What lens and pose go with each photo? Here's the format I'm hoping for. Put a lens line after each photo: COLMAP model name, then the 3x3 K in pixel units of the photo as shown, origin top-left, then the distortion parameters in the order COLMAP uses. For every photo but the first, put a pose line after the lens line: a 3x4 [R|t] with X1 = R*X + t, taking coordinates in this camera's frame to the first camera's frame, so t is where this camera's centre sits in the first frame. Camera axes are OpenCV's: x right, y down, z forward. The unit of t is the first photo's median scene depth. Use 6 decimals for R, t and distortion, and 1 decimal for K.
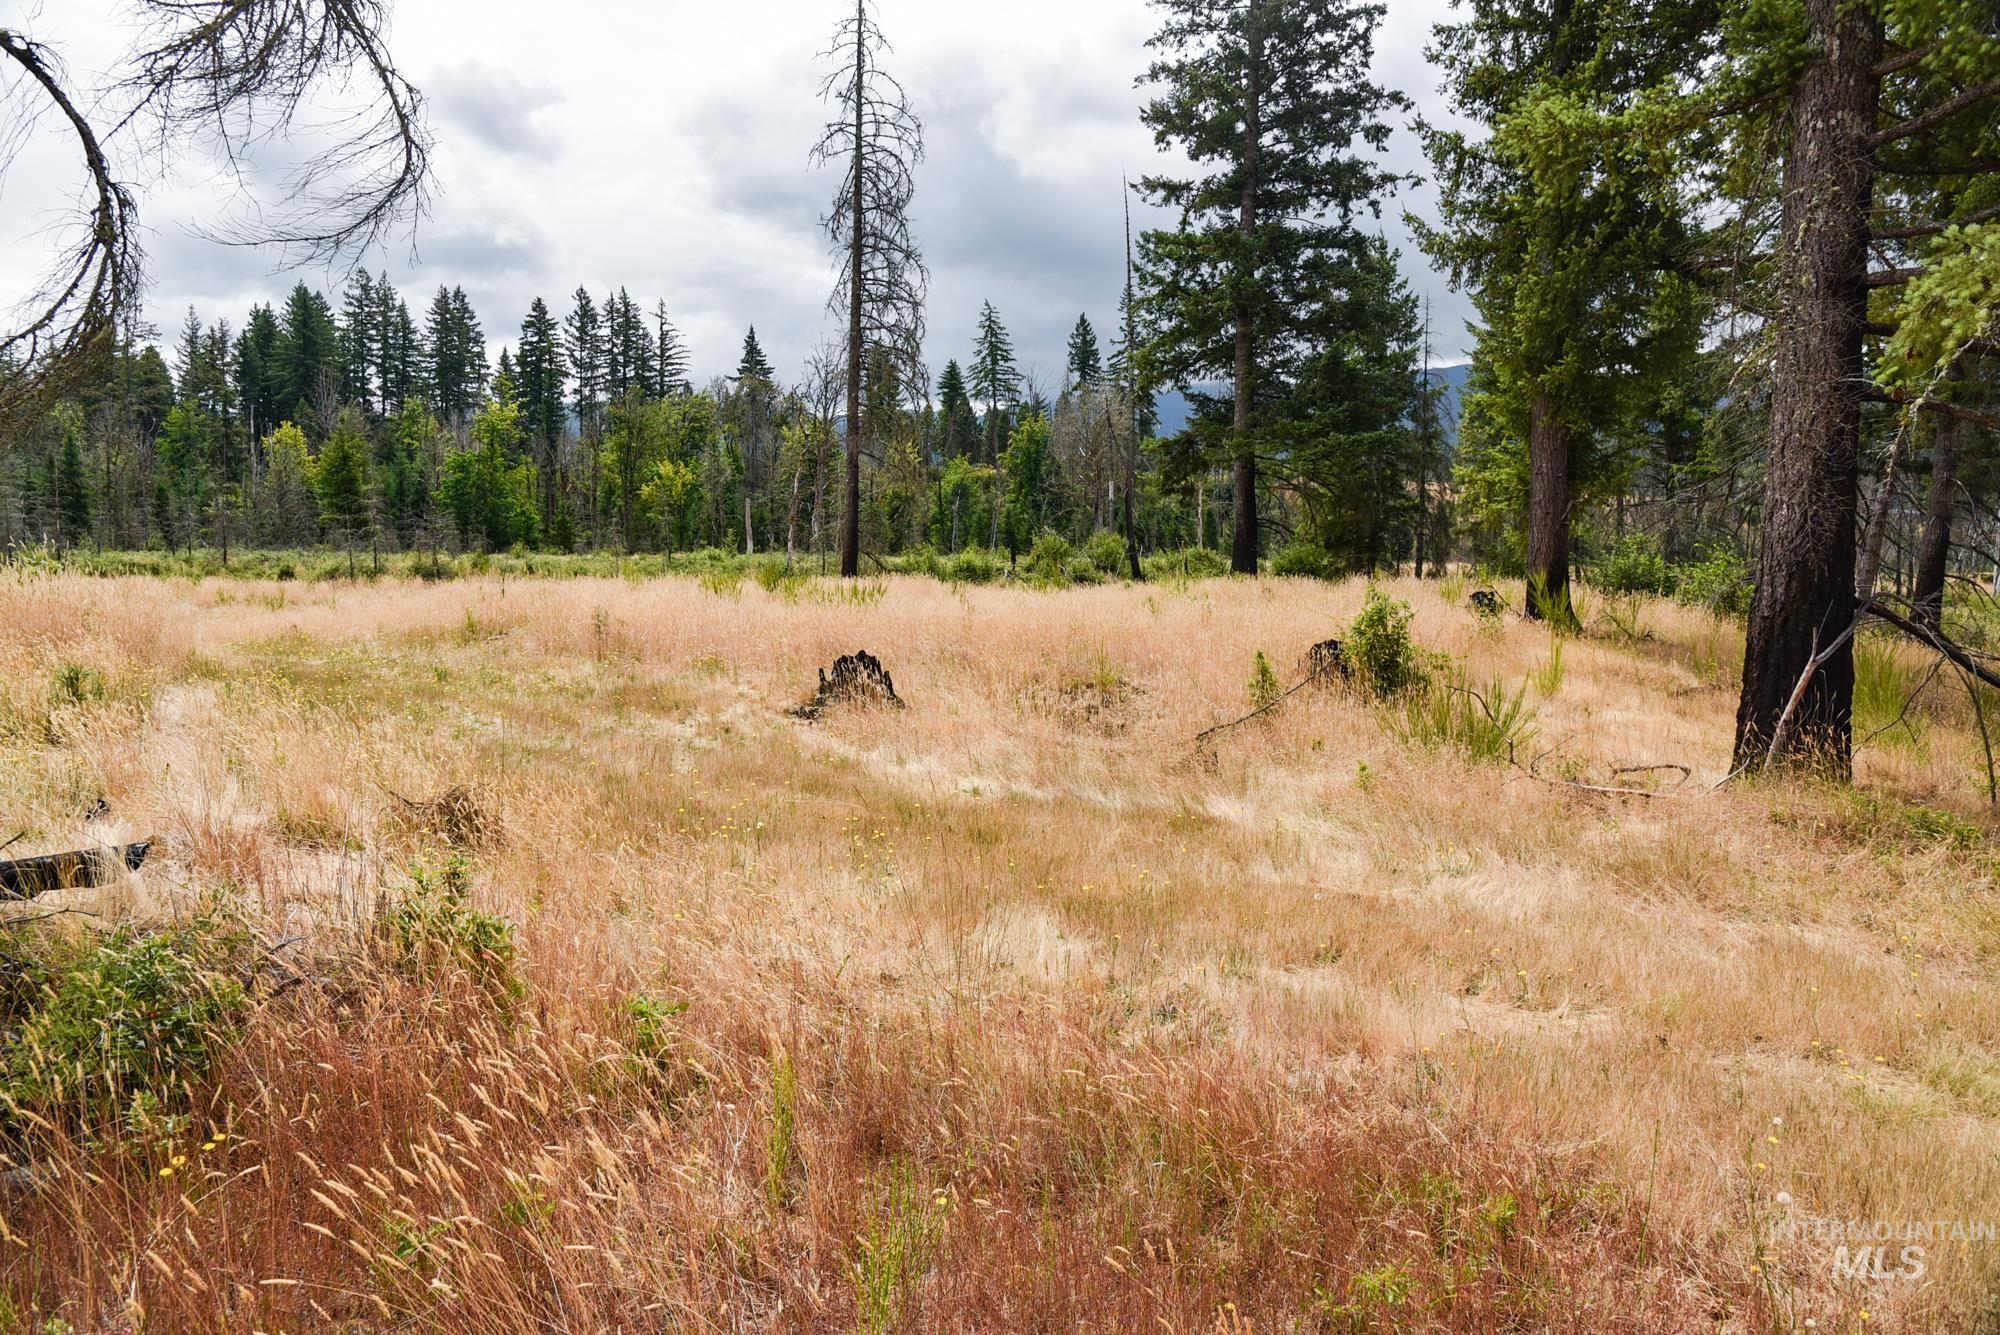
lens RADIAL K [[1385.8, 0, 1006.9], [0, 1385.8, 667.9], [0, 0, 1]] dist [-0.056781, 0.021151]
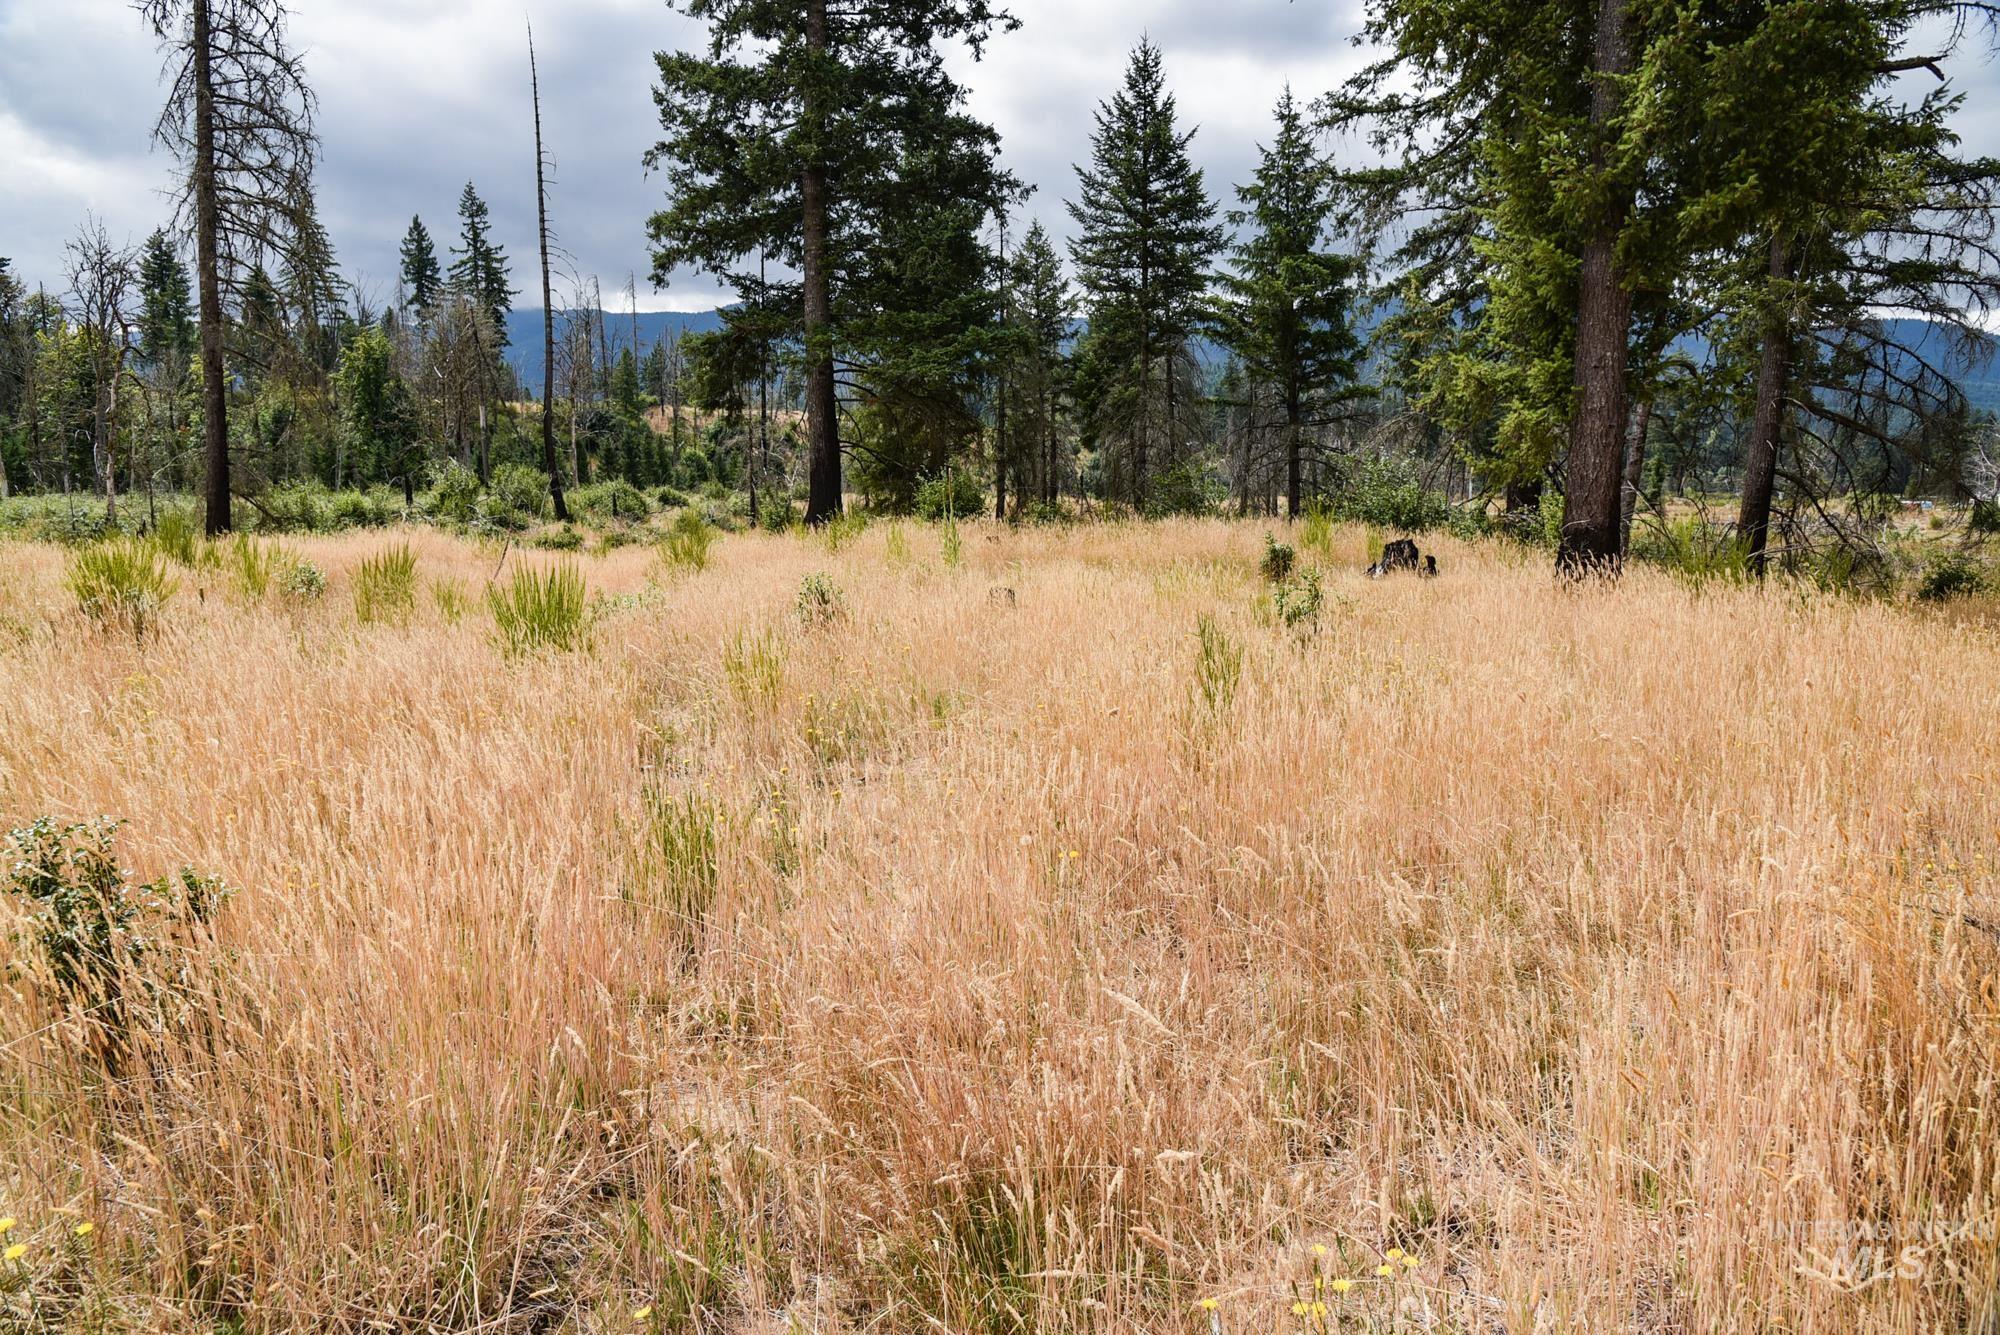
lens RADIAL K [[1385.8, 0, 988.5], [0, 1385.8, 663.4], [0, 0, 1]] dist [-0.056781, 0.021151]
pose [[0.895537, -0.063989, 0.440361, -0.071095], [0.044611, 0.997532, 0.054228, -0.017281], [-0.442744, -0.028918, 0.896182, 0.206749]]
